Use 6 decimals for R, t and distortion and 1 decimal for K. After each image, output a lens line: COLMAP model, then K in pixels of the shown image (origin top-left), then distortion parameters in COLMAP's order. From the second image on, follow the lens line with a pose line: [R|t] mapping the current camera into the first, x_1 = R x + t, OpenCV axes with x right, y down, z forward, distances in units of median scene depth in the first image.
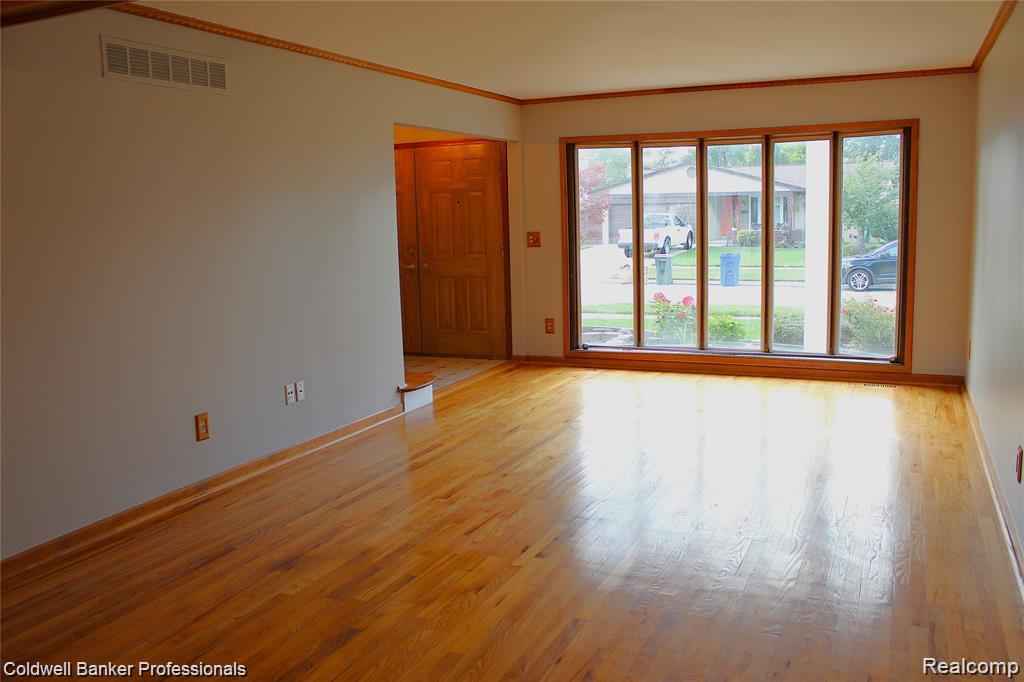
lens RADIAL K [[845.0, 0, 512.0], [0, 845.0, 341.0], [0, 0, 1]] dist [-0.165822, 0.139781]
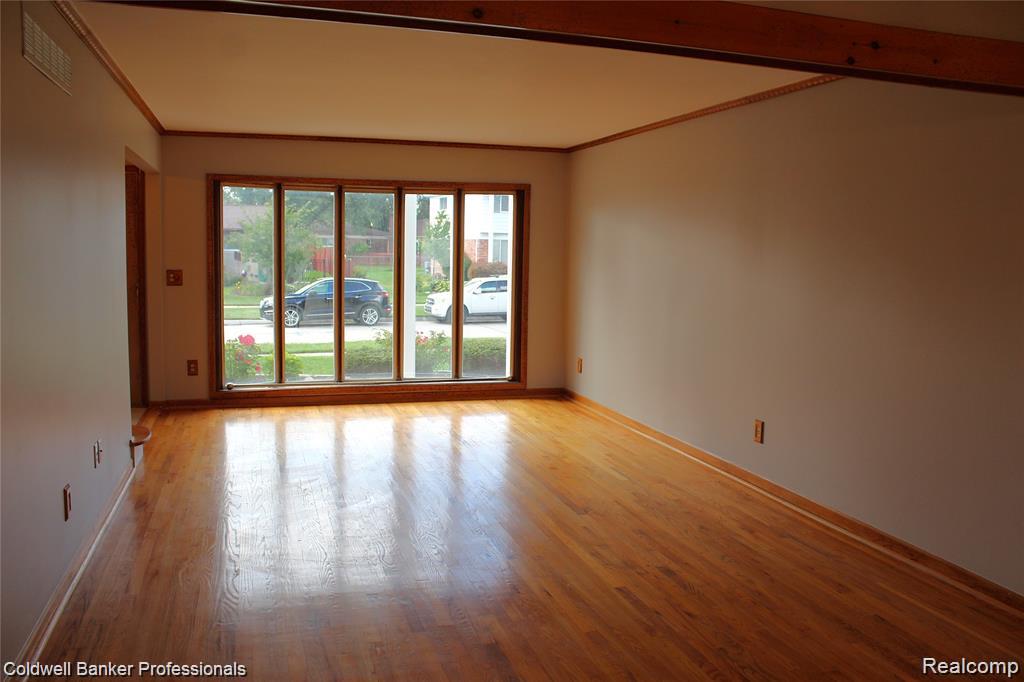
lens RADIAL K [[845.0, 0, 512.0], [0, 845.0, 341.0], [0, 0, 1]] dist [-0.165822, 0.139781]
pose [[0.731807, -0.032231, 0.680750, -0.337626], [0.063746, 0.997739, -0.021288, -0.005368], [-0.678524, 0.058974, 0.732207, 0.069224]]
